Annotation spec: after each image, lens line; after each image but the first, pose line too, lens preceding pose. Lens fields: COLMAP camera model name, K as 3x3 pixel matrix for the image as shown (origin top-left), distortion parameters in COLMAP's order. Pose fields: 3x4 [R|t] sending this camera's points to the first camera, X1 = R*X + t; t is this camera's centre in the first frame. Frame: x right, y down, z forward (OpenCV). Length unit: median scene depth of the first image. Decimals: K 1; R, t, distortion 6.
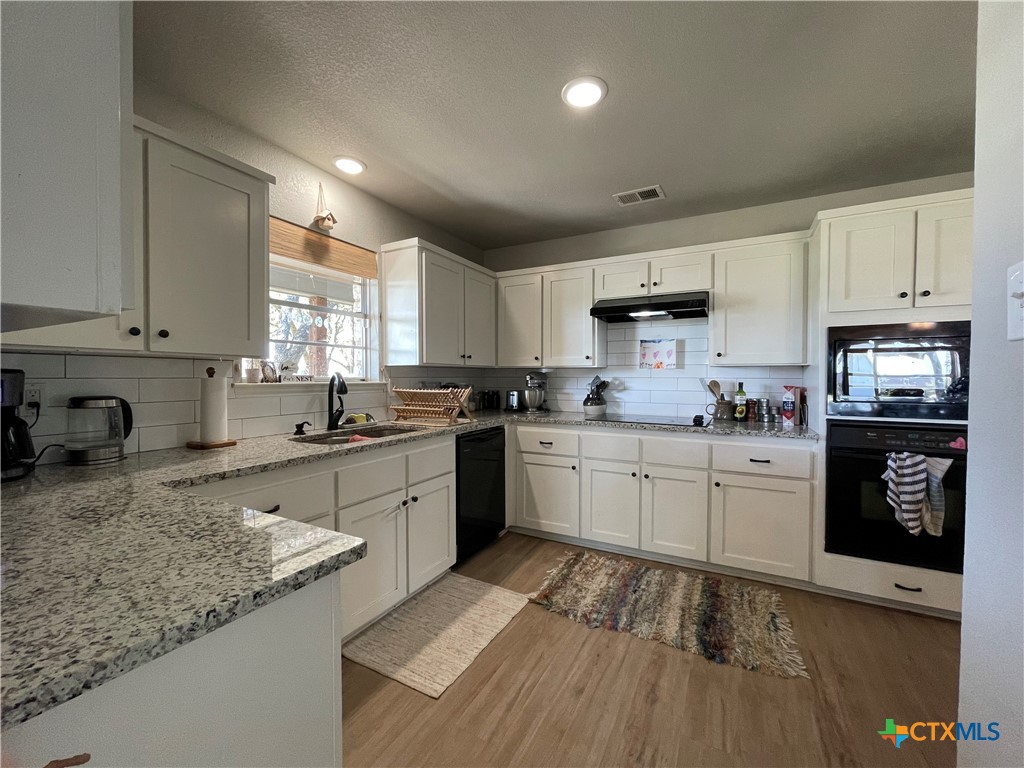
lens RADIAL K [[413.6, 0, 507.6], [0, 413.6, 384.6], [0, 0, 1]] dist [-0.002447, -0.000027]
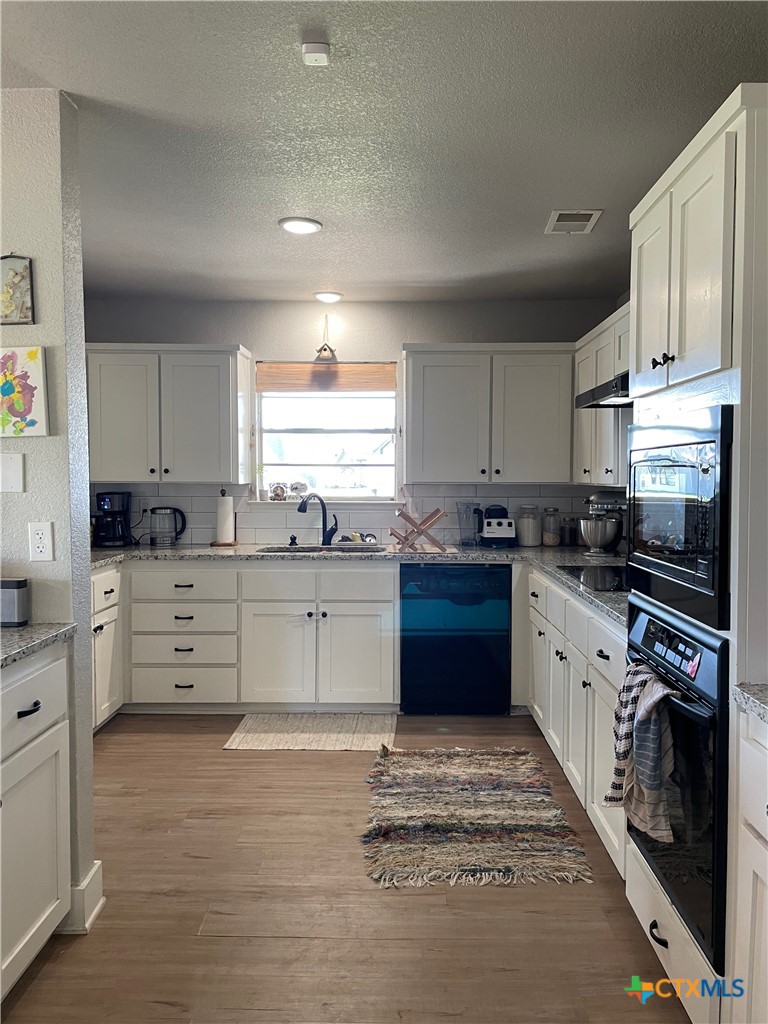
lens RADIAL K [[775.2, 0, 394.2], [0, 775.2, 508.7], [0, 0, 1]] dist [0.082957, -0.037127]
pose [[0.463835, 0.035596, -0.885206, 1.549636], [-0.018273, 0.999364, 0.030612, -0.054832], [0.885733, 0.001977, 0.464191, 0.231079]]
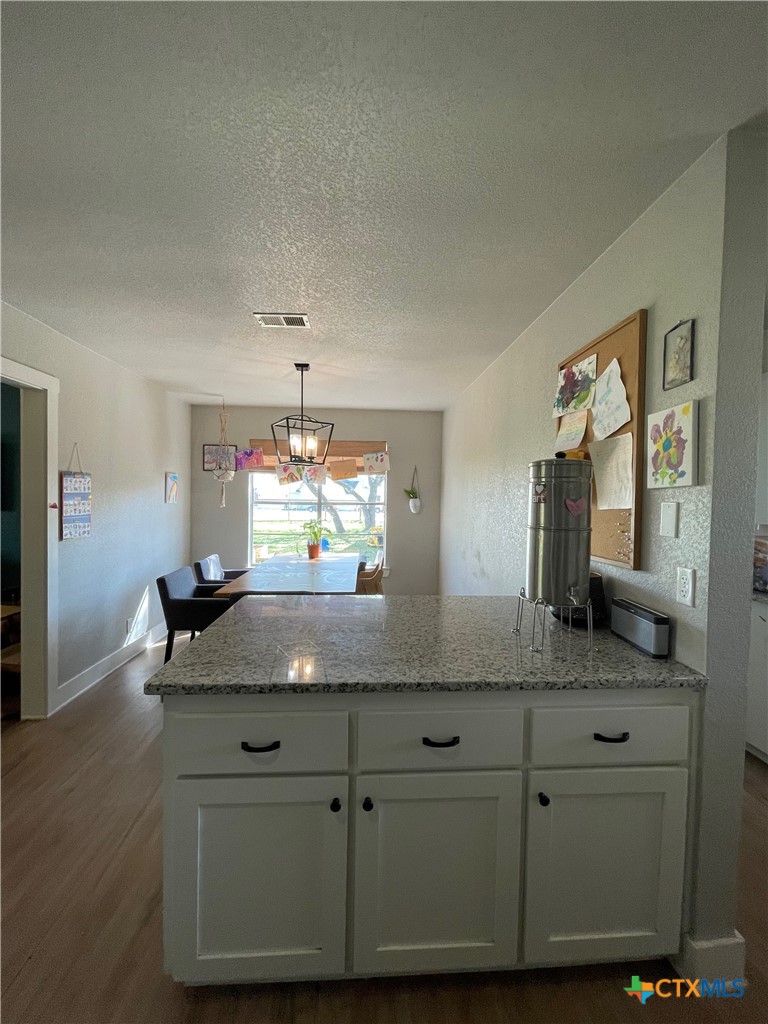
lens RADIAL K [[413.6, 0, 387.3], [0, 413.6, 510.9], [0, 0, 1]] dist [-0.002447, -0.000027]
pose [[-0.845921, 0.000162, -0.533309, 1.079481], [-0.032703, 0.998102, 0.052176, -0.091137], [0.532305, 0.061578, -0.844310, 0.552095]]
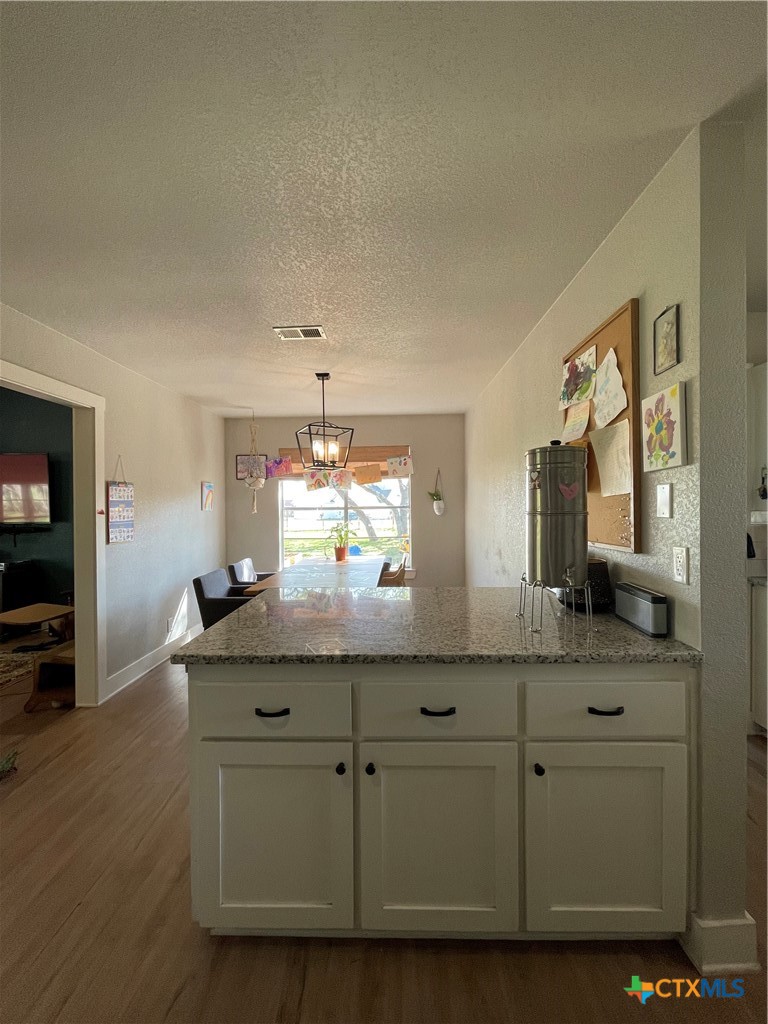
lens RADIAL K [[413.6, 0, 386.7], [0, 413.6, 510.5], [0, 0, 1]] dist [-0.002447, -0.000027]
pose [[-0.887380, 0.011086, -0.460906, 1.059006], [-0.004249, 0.999472, 0.032221, -0.064461], [0.461020, 0.030551, -0.886864, 0.616253]]
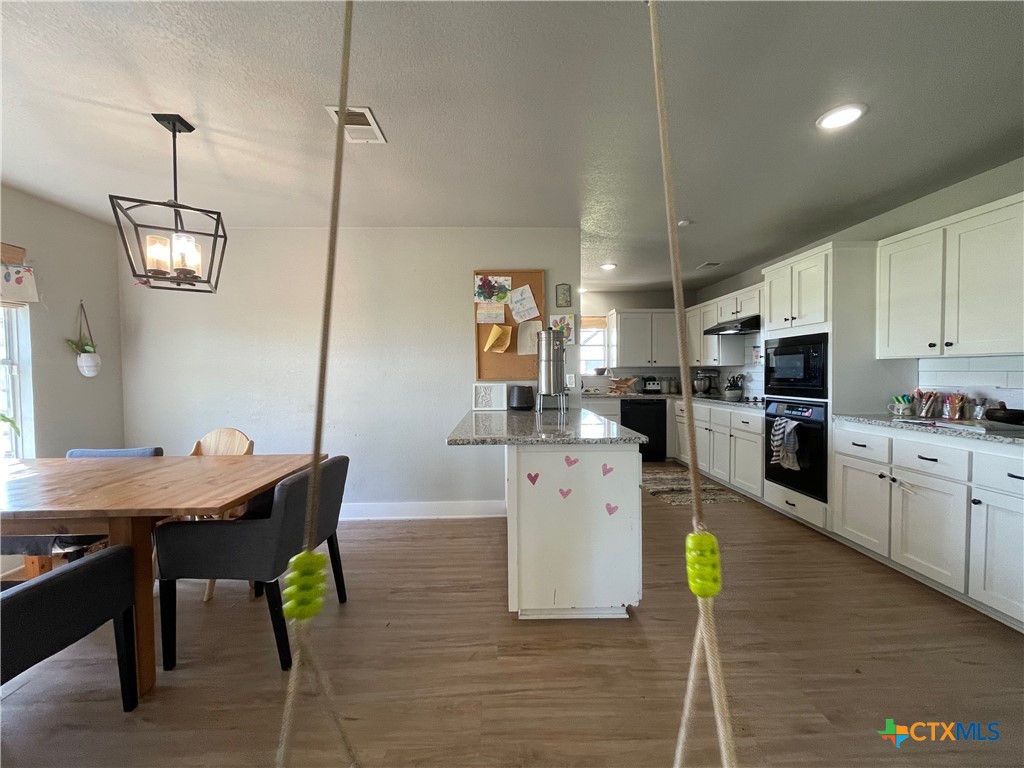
lens RADIAL K [[413.6, 0, 510.1], [0, 413.6, 382.0], [0, 0, 1]] dist [-0.002447, -0.000027]
pose [[0.500011, 0.011765, -0.865939, 1.675022], [-0.010226, 0.999918, 0.007681, 0.022664], [0.865959, 0.005015, 0.500090, -0.682068]]
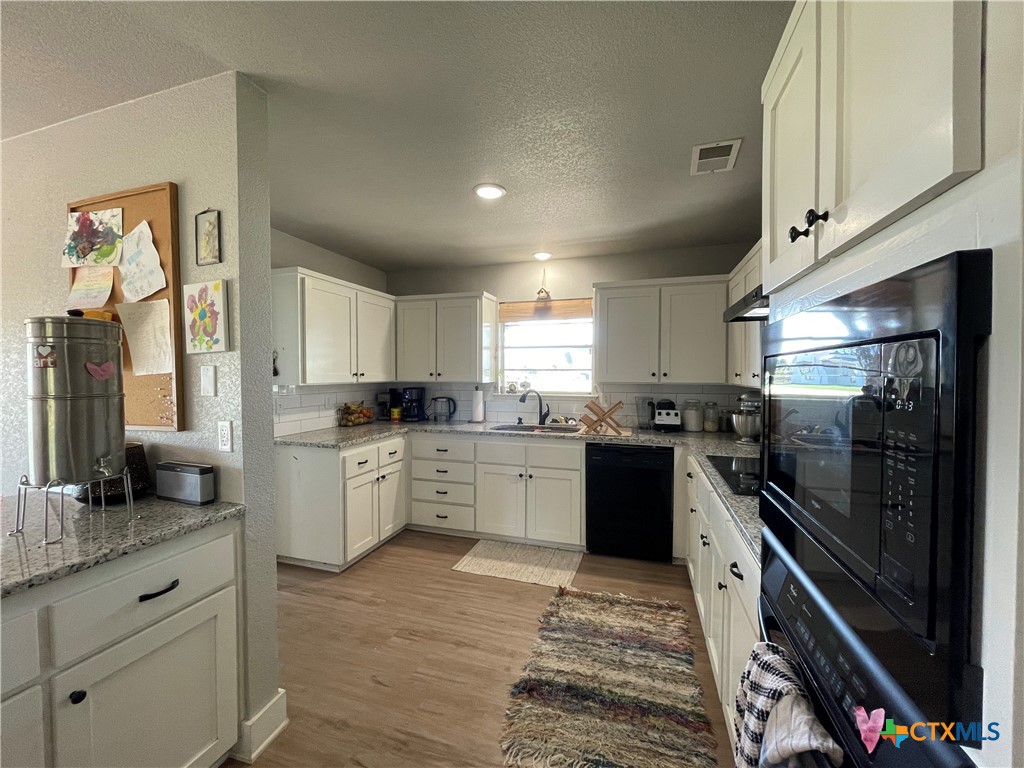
lens RADIAL K [[413.6, 0, 512.0], [0, 413.6, 382.3], [0, 0, 1]] dist [-0.002447, -0.000027]
pose [[0.189333, 0.017951, -0.981749, 1.174832], [-0.019990, 0.999696, 0.014424, -0.078558], [0.981709, 0.016894, 0.189634, 0.625338]]
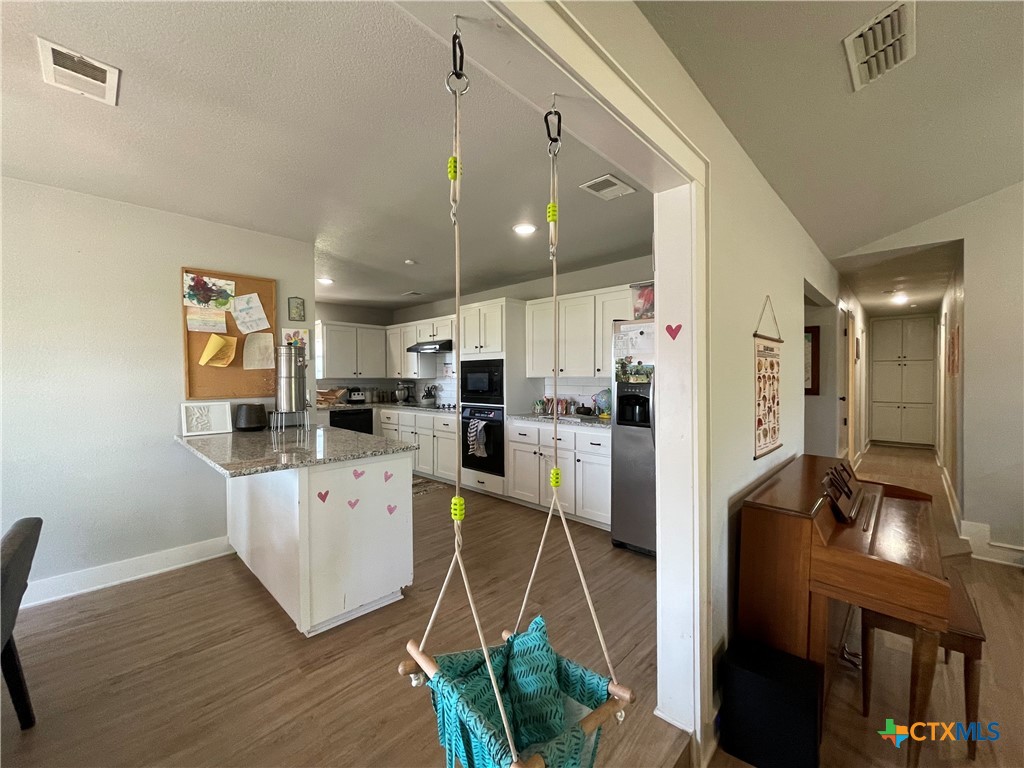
lens RADIAL K [[413.6, 0, 509.5], [0, 413.6, 381.4], [0, 0, 1]] dist [-0.002447, -0.000027]
pose [[0.961898, -0.004185, -0.273377, 1.590010], [0.001352, 0.999943, -0.010551, -0.010777], [0.273406, 0.009779, 0.961849, -0.976119]]
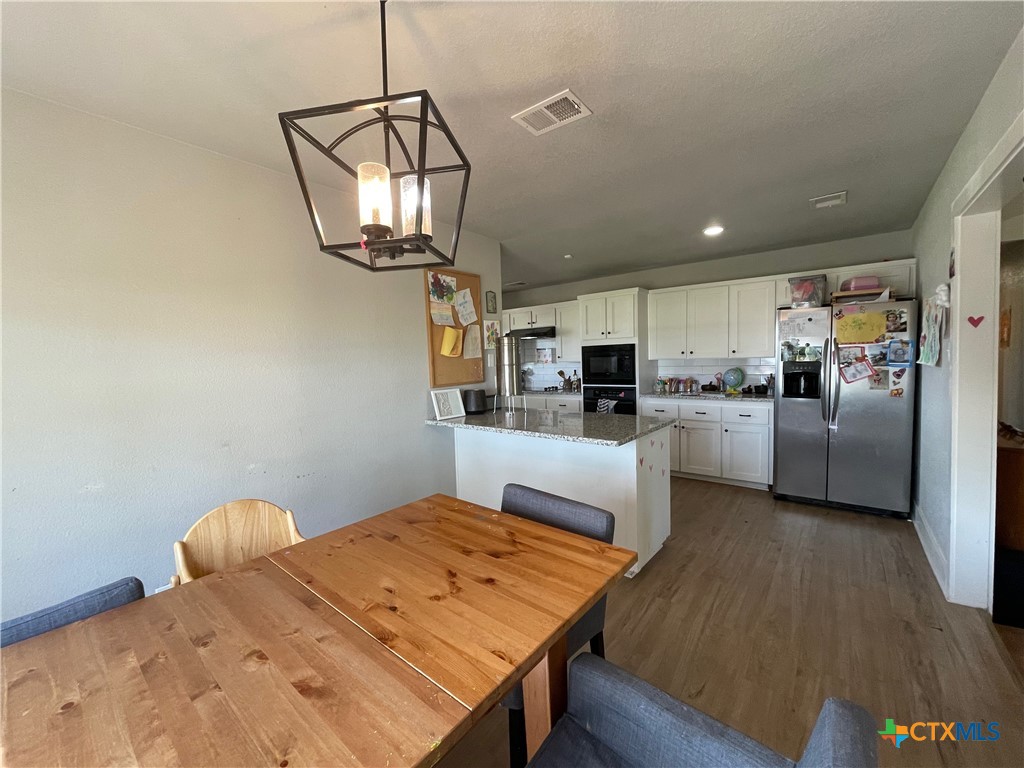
lens RADIAL K [[413.6, 0, 510.0], [0, 413.6, 383.0], [0, 0, 1]] dist [-0.002447, -0.000027]
pose [[0.983246, -0.022513, -0.180890, 0.789445], [0.029100, 0.999003, 0.033845, -0.024895], [0.179947, -0.038542, 0.982921, -1.350396]]
